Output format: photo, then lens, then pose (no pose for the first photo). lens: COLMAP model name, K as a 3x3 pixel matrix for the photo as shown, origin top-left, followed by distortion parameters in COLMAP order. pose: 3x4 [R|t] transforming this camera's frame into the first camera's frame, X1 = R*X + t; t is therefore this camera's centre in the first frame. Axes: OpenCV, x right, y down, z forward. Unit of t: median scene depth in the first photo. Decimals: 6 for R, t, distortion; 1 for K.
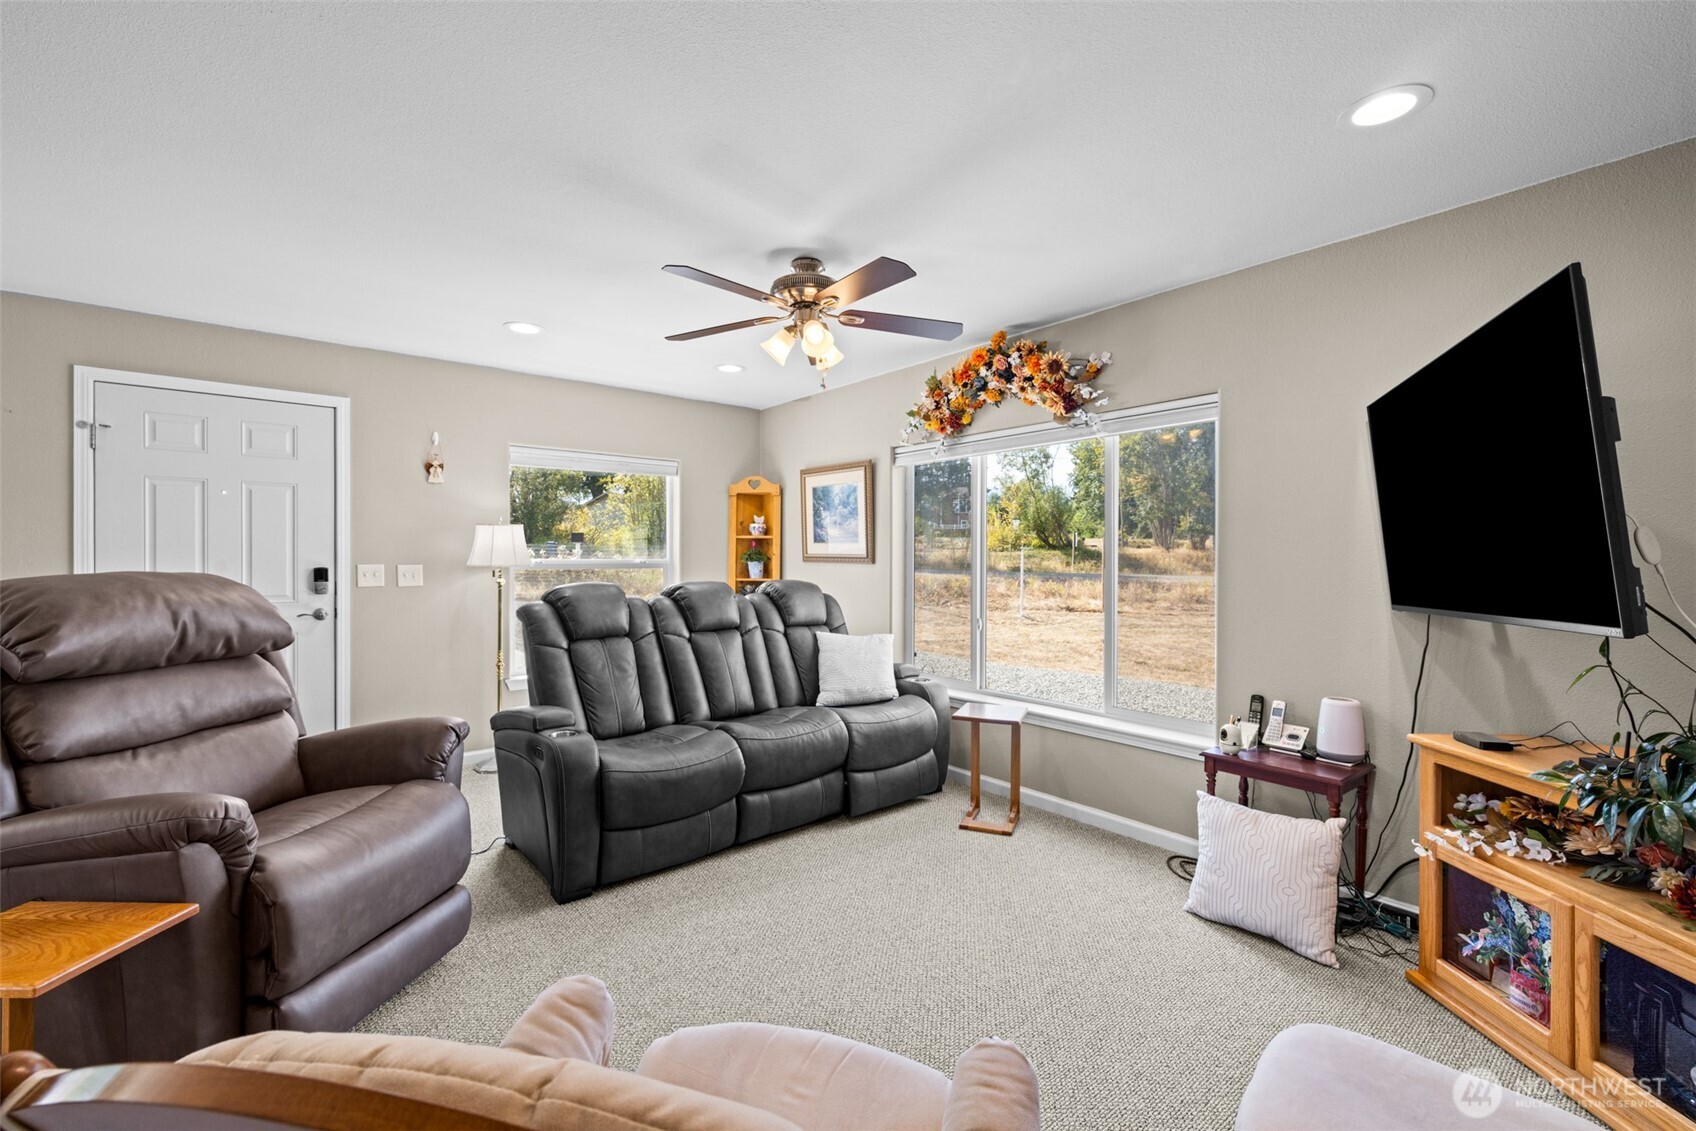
lens RADIAL K [[733.8, 0, 845.9], [0, 733.8, 560.4], [0, 0, 1]] dist [0.001635, 0.000130]
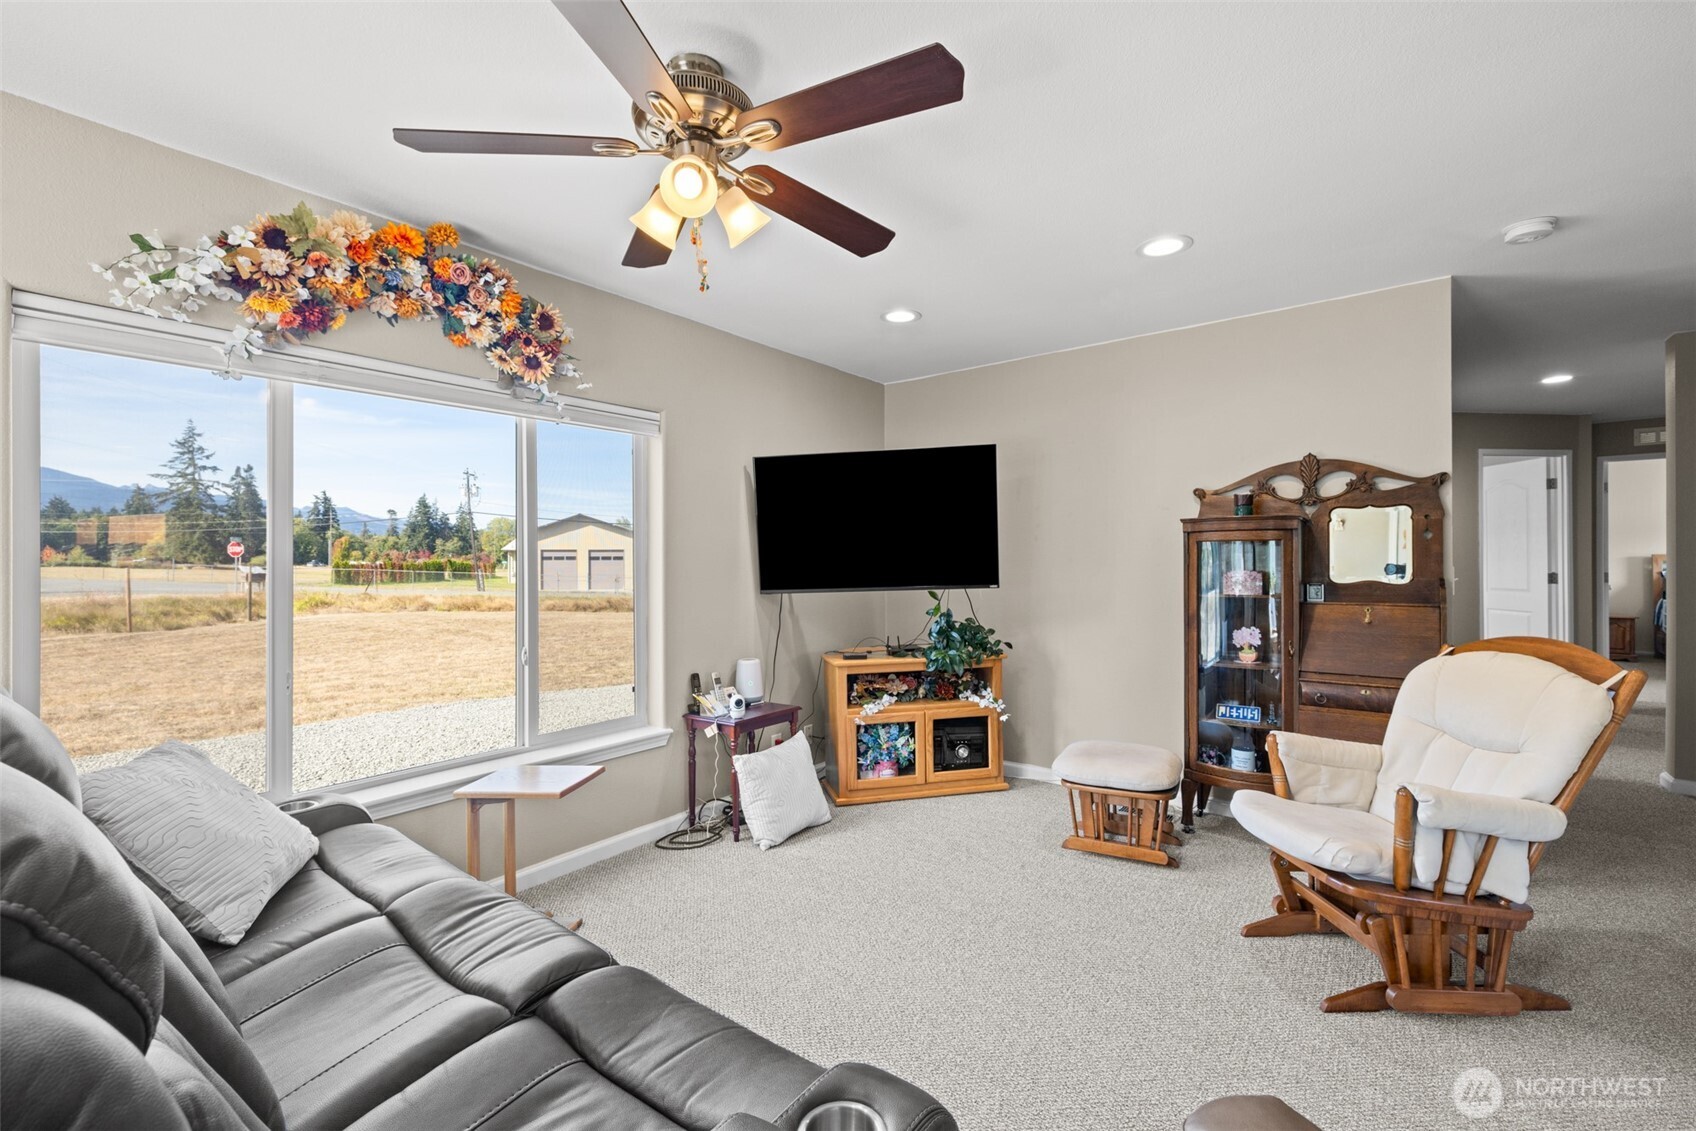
lens RADIAL K [[733.8, 0, 846.6], [0, 733.8, 557.1], [0, 0, 1]] dist [0.001635, 0.000130]
pose [[-0.244081, 0.001671, 0.969753, -0.790528], [0.010231, 0.999947, 0.000852, -0.008767], [-0.969701, 0.010130, -0.244085, 1.224884]]
